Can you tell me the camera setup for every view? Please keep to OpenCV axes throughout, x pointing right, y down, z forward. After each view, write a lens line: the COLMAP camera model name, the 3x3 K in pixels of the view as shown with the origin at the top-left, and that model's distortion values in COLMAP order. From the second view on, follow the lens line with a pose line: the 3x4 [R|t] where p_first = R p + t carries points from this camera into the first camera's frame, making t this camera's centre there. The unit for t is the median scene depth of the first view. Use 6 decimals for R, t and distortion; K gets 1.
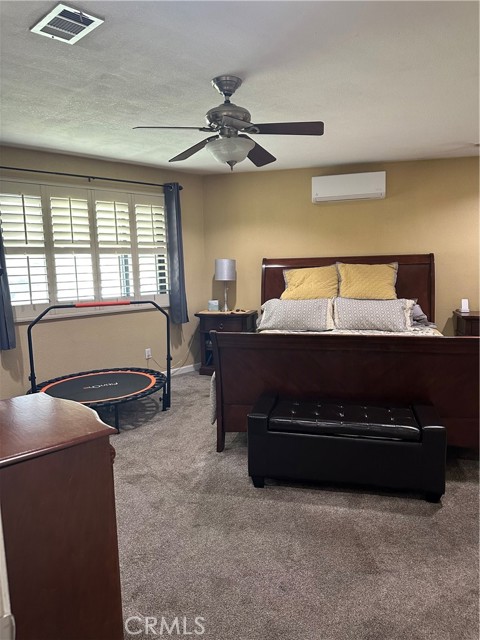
lens RADIAL K [[446.1, 0, 239.9], [0, 446.1, 312.4], [0, 0, 1]] dist [0.143384, -0.210635]
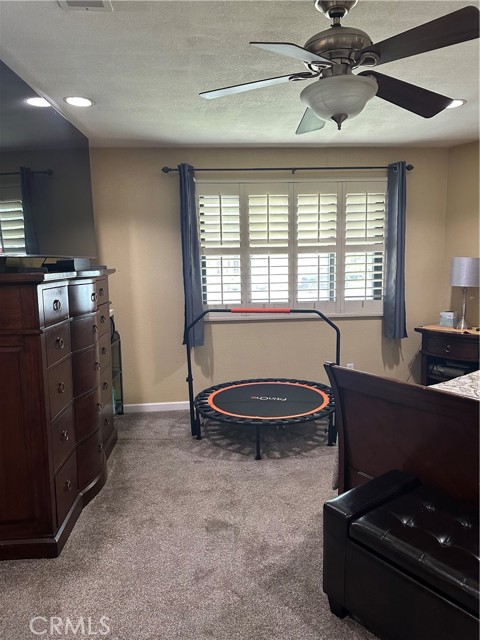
lens RADIAL K [[446.1, 0, 239.9], [0, 446.1, 312.4], [0, 0, 1]] dist [0.143384, -0.210635]
pose [[0.772780, 0.075654, -0.630149, 0.180823], [-0.071244, 0.996935, 0.032320, -0.031911], [0.630663, 0.019918, 0.775801, 0.230488]]
